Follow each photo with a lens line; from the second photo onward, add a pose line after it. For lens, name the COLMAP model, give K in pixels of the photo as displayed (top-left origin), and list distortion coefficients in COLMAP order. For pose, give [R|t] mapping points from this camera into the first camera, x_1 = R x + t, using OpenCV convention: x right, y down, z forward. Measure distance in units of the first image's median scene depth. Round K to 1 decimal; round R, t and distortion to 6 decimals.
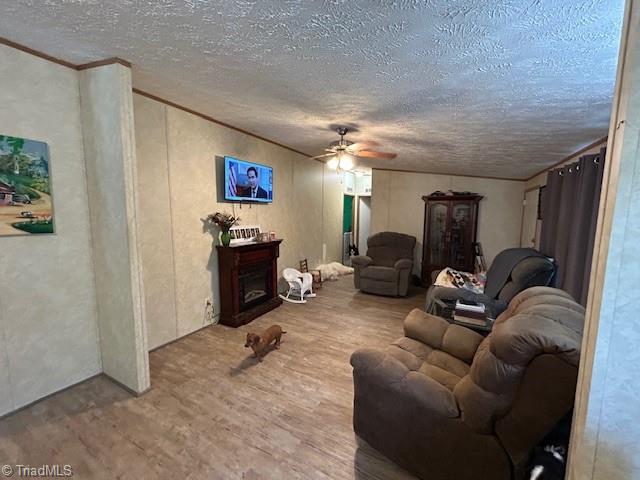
lens RADIAL K [[311.9, 0, 321.1], [0, 311.9, 241.4], [0, 0, 1]] dist [0.000684, -0.000093]
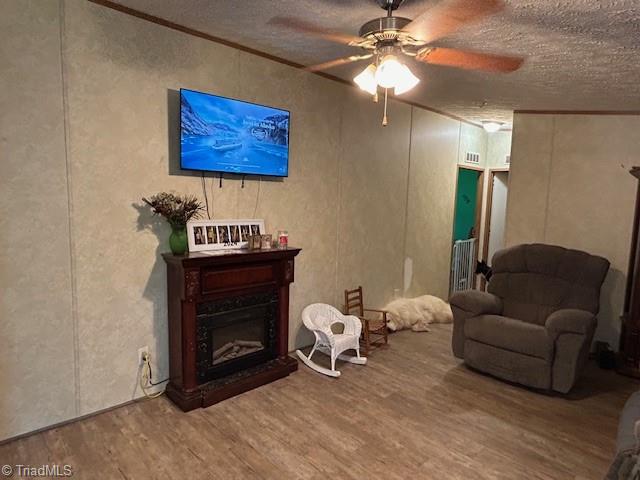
lens RADIAL K [[416.6, 0, 319.8], [0, 416.6, 240.7], [0, 0, 1]] dist [-0.005156, -0.000563]
pose [[0.934517, 0.052631, -0.352006, 0.151535], [-0.053816, 0.998530, 0.006425, -0.025804], [0.351826, 0.012939, 0.935976, 0.365037]]
